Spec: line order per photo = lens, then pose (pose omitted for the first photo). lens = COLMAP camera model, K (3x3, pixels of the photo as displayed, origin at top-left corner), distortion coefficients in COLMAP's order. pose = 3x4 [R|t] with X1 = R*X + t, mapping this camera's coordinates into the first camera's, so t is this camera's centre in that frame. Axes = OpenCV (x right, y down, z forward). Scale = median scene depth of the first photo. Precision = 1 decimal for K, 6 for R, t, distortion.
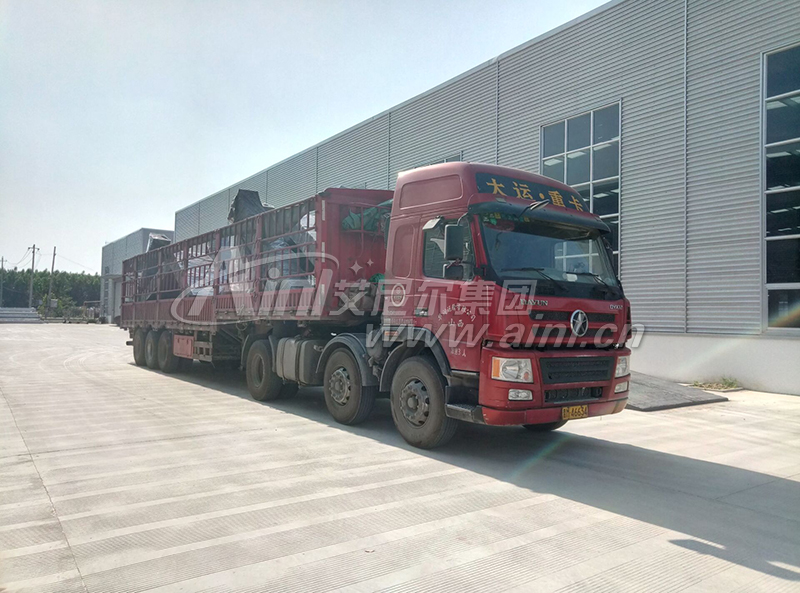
lens RADIAL K [[593.8, 0, 415.4], [0, 593.8, 293.5], [0, 0, 1]] dist [0.100688, 0.000259]
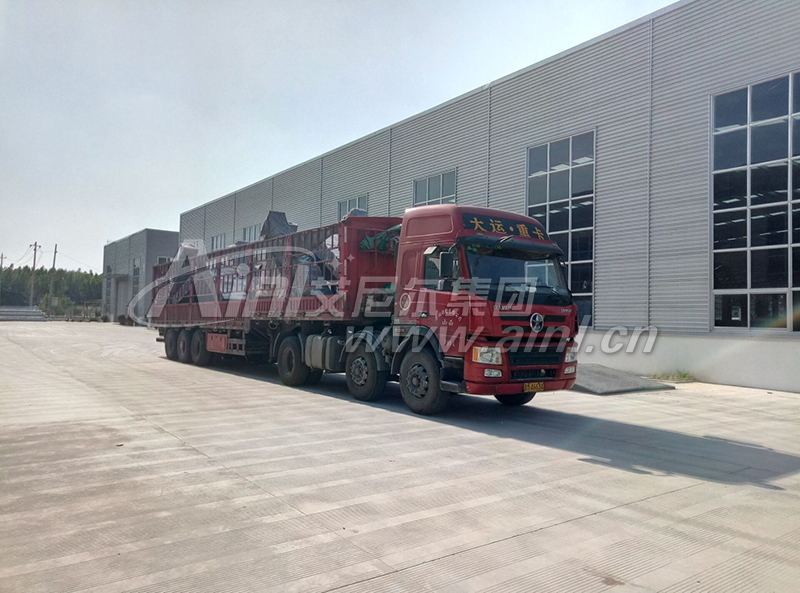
lens RADIAL K [[616.3, 0, 400.0], [0, 616.3, 296.5], [0, 0, 1]] dist [-0.005739, 0.001402]
pose [[0.999770, 0.001215, -0.021432, -0.009150], [-0.001080, 0.999979, 0.006312, -0.014904], [0.021439, -0.006287, 0.999750, -0.324024]]
